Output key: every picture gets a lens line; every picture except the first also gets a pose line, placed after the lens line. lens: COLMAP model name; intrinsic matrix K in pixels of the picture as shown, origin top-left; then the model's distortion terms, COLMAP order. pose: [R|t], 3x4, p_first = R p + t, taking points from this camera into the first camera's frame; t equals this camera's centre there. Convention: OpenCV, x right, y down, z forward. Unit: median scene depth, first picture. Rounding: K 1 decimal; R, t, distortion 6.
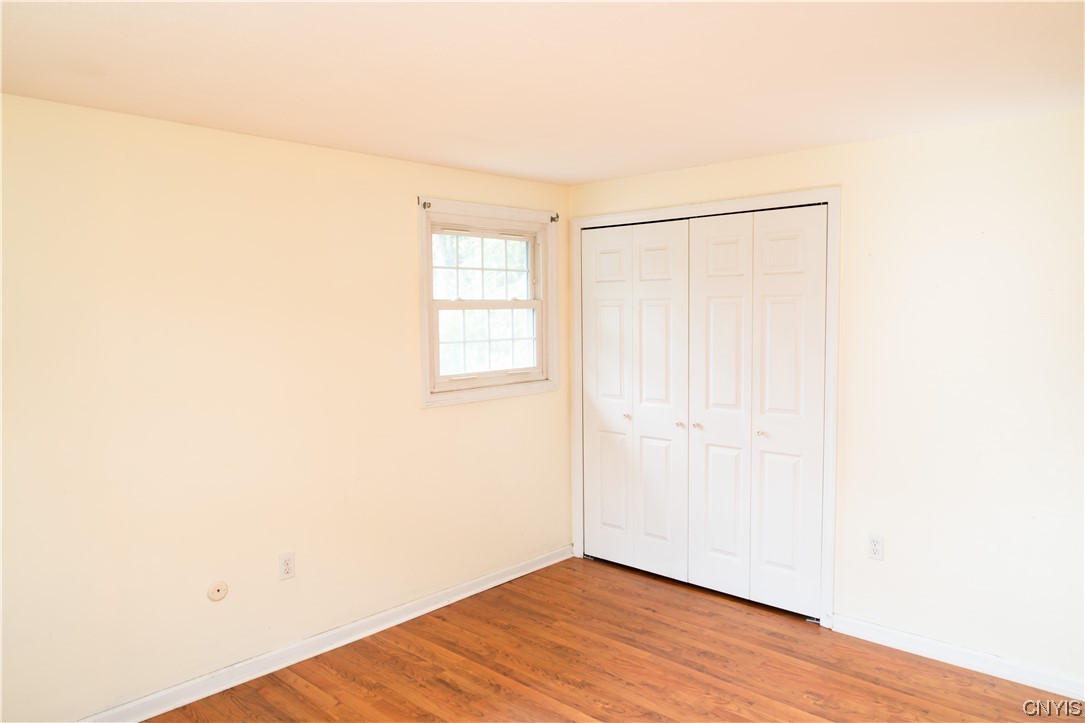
lens RADIAL K [[740.0, 0, 573.8], [0, 740.0, 369.0], [0, 0, 1]] dist [-0.007203, 0.000924]
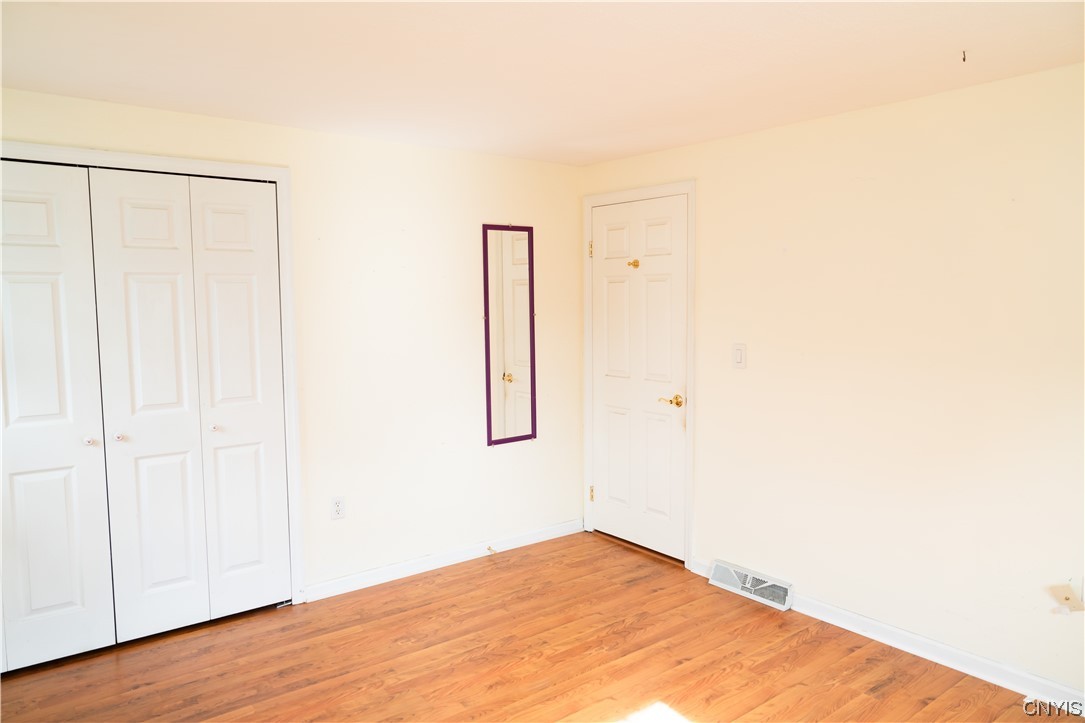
lens RADIAL K [[724.1, 0, 542.5], [0, 724.1, 361.5], [0, 0, 1]] dist [-0.026184, 0.022576]
pose [[0.188478, -0.083347, 0.978534, -0.612581], [0.077398, 0.994554, 0.069804, -0.027742], [-0.979023, 0.062580, 0.193903, 0.524105]]
